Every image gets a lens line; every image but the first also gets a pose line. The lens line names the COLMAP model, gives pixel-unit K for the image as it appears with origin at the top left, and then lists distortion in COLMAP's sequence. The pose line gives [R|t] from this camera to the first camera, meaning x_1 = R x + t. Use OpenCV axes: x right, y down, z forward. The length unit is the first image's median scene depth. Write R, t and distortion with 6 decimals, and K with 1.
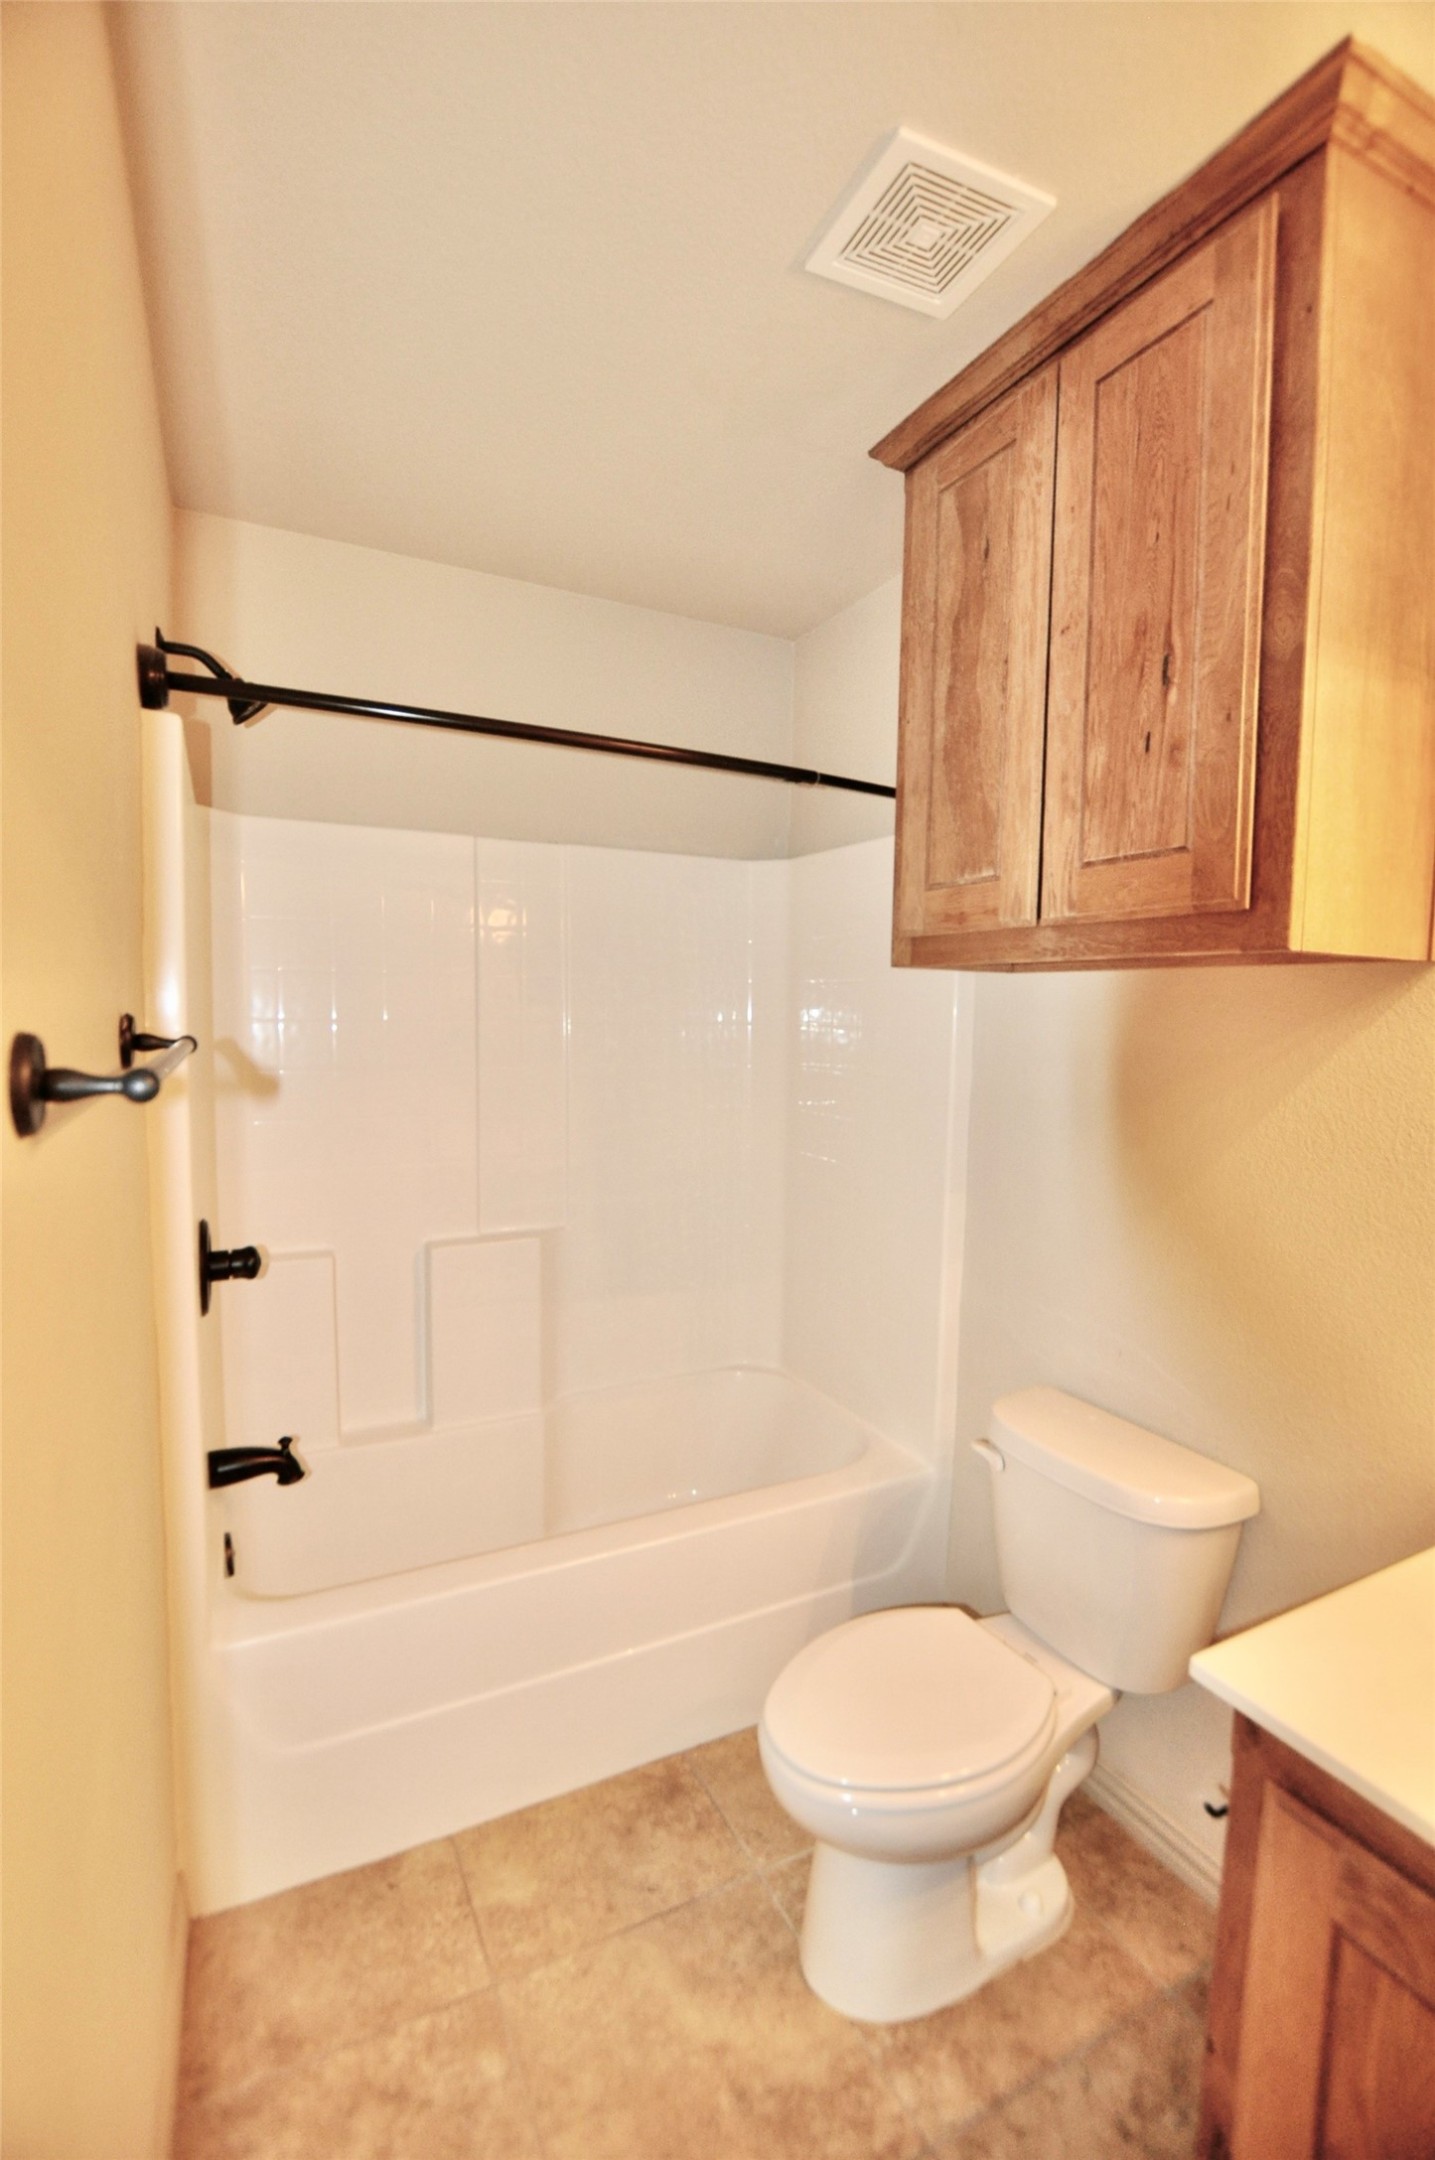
lens RADIAL K [[955.5, 0, 709.2], [0, 955.5, 1079.9], [0, 0, 1]] dist [-0.029543, 0.001512]
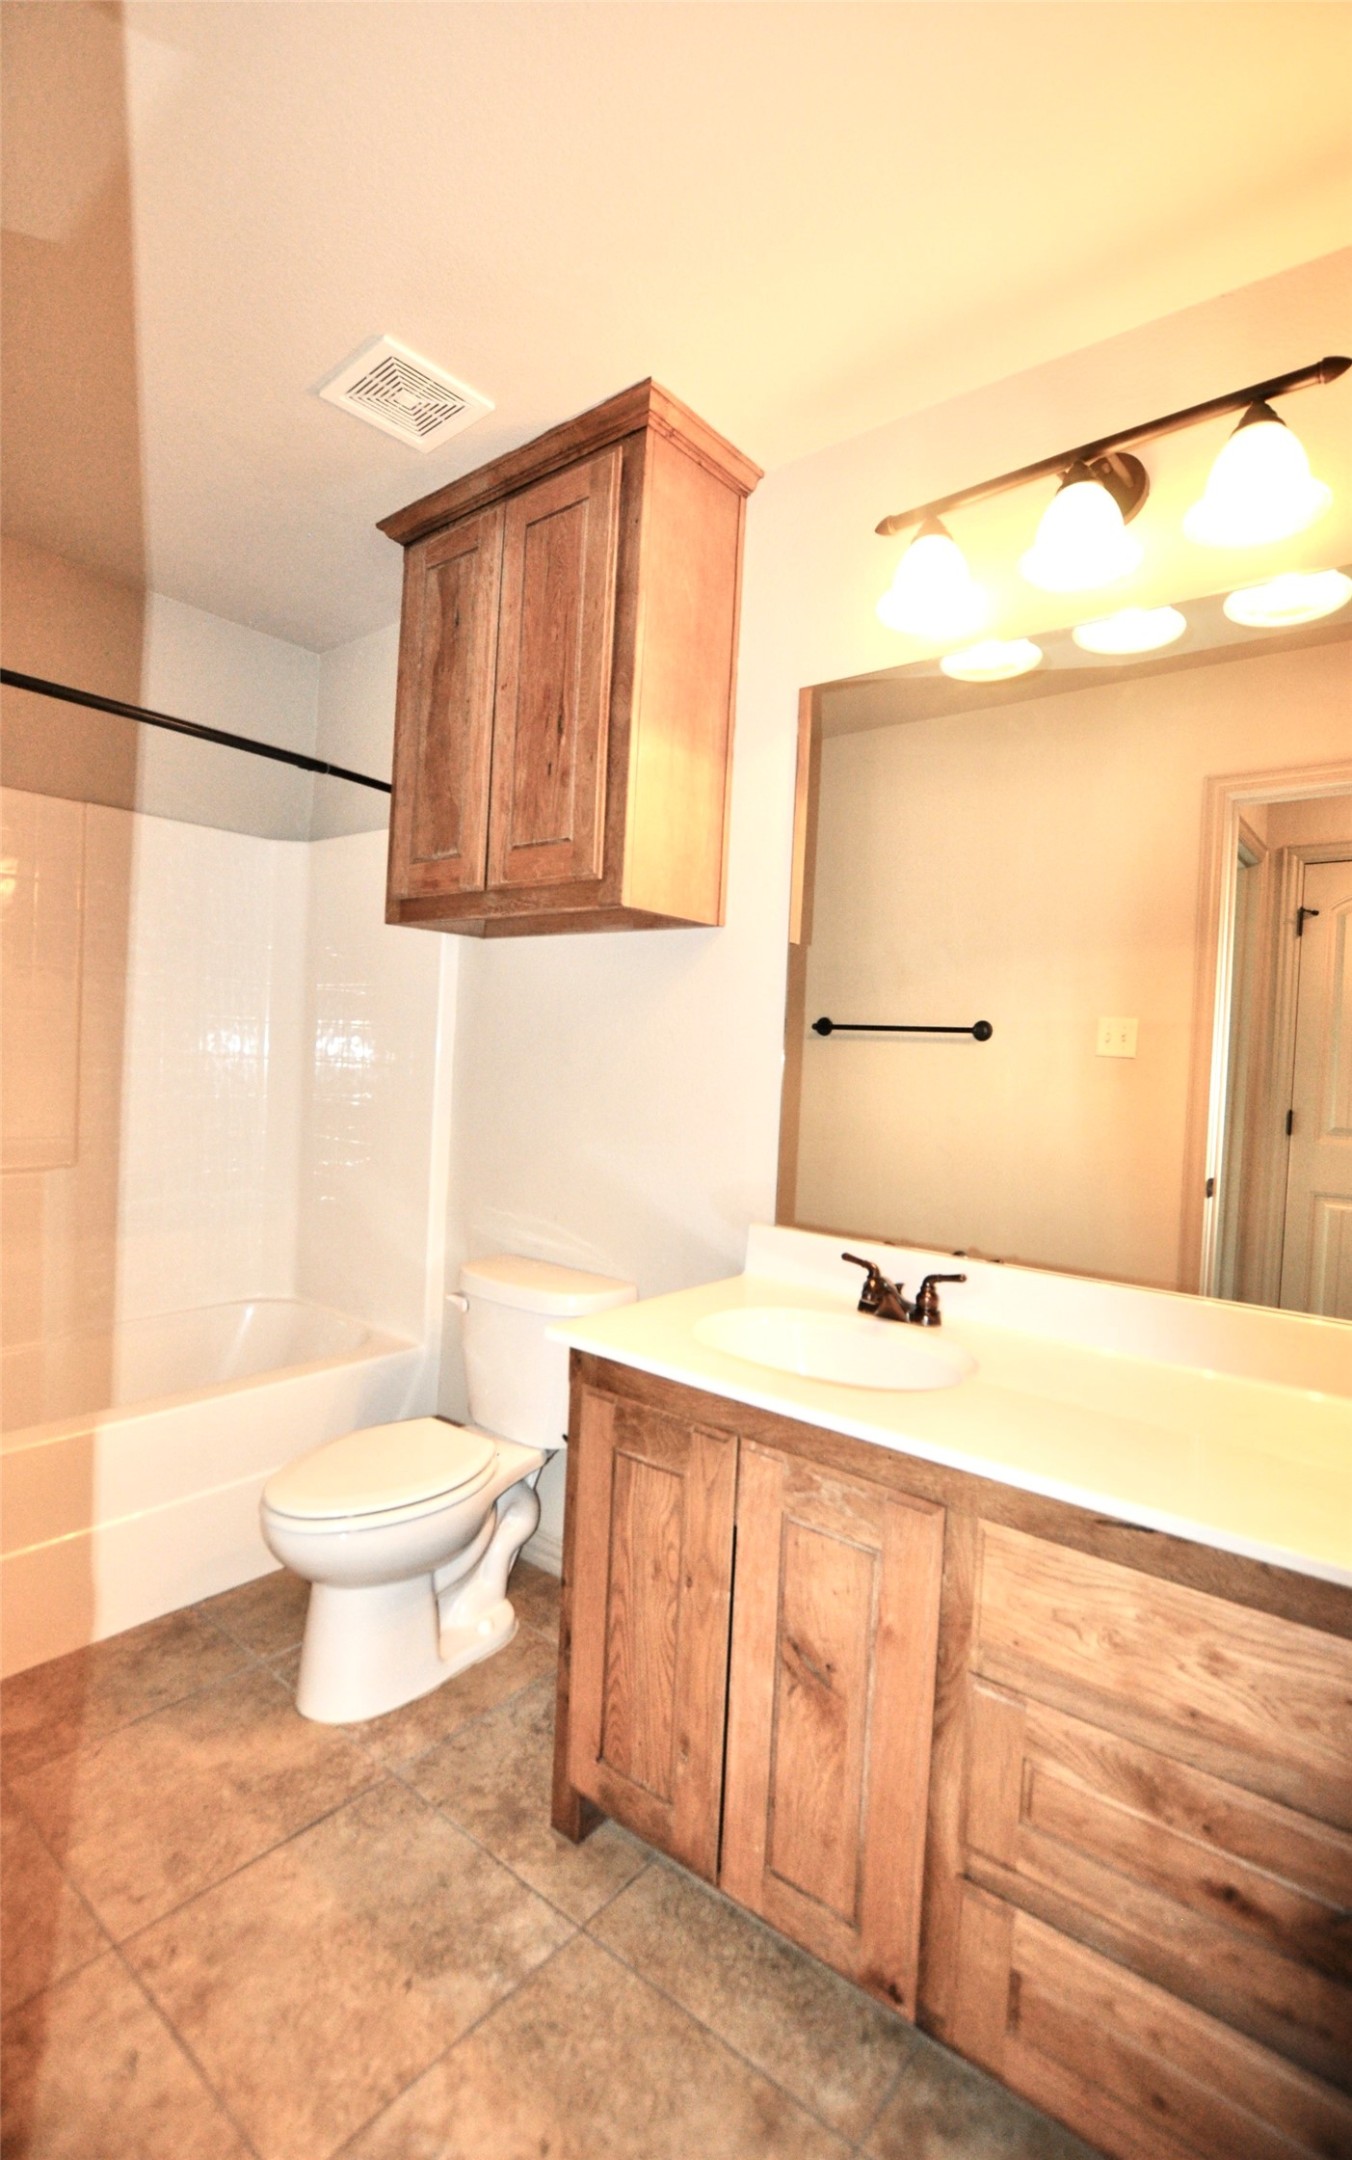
lens RADIAL K [[967.0, 0, 692.2], [0, 967.0, 1057.7], [0, 0, 1]] dist [-0.030295, 0.001901]
pose [[0.902627, 0.019174, 0.429995, 0.015870], [0.003132, 0.998688, -0.051106, 0.166006], [-0.430411, 0.047476, 0.901383, -0.420158]]
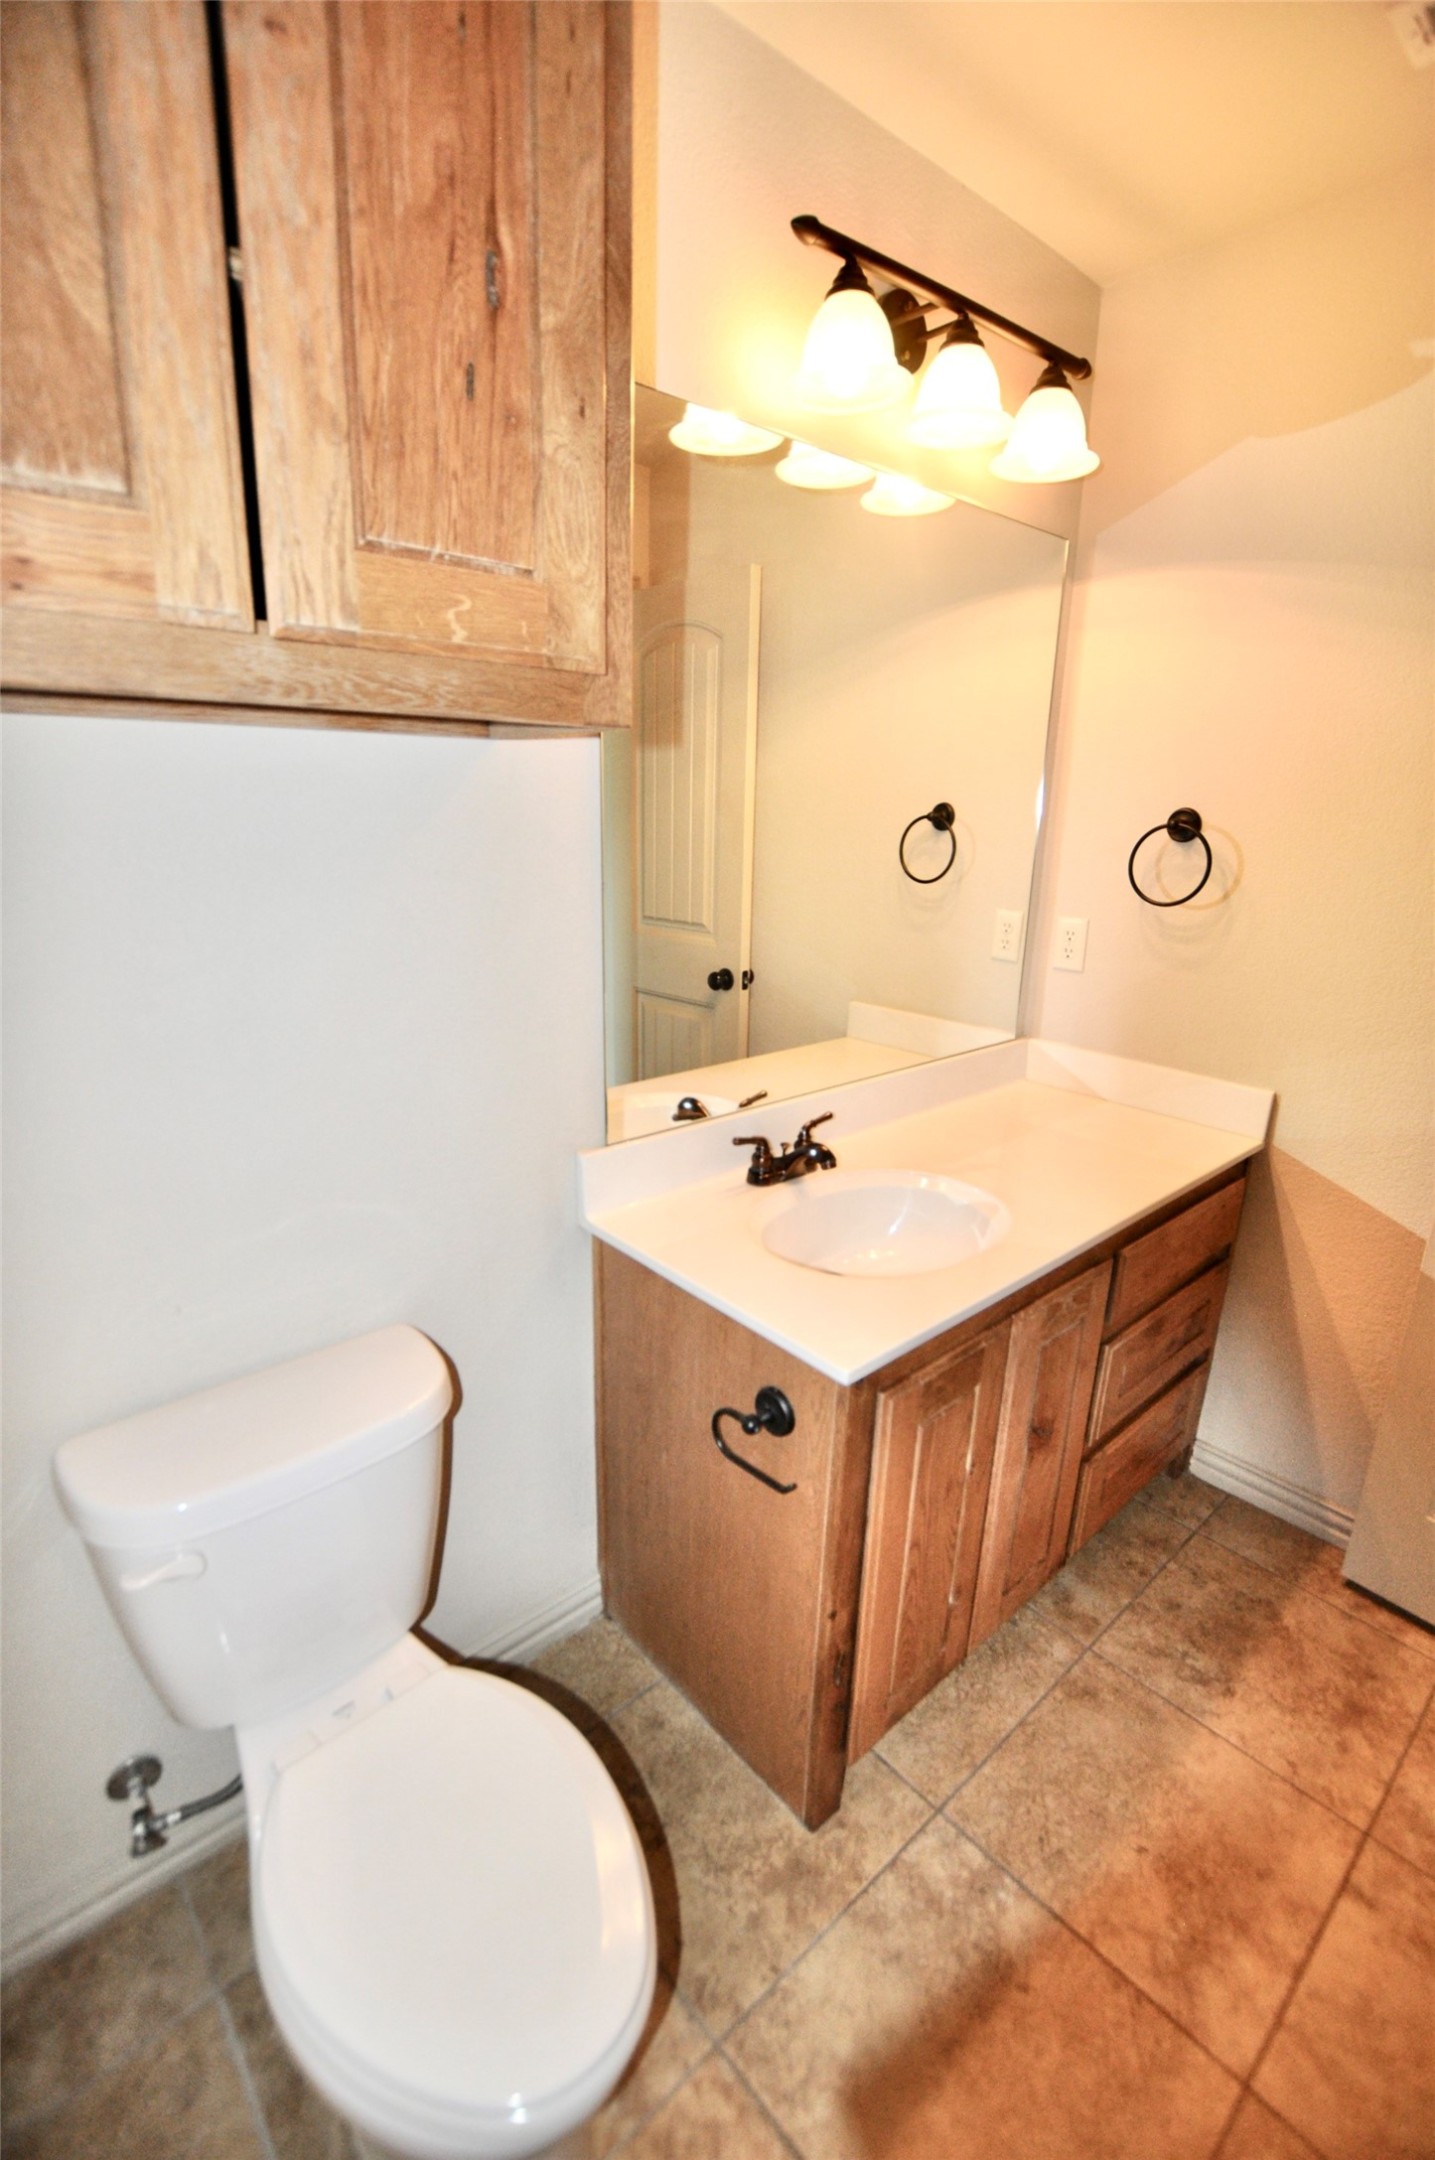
lens RADIAL K [[955.5, 0, 701.8], [0, 955.5, 1083.9], [0, 0, 1]] dist [-0.029543, 0.001512]
pose [[-0.250894, -0.292975, 0.922615, -0.306613], [0.050718, 0.947813, 0.314768, -0.079138], [-0.966685, 0.125766, -0.222942, 0.961824]]
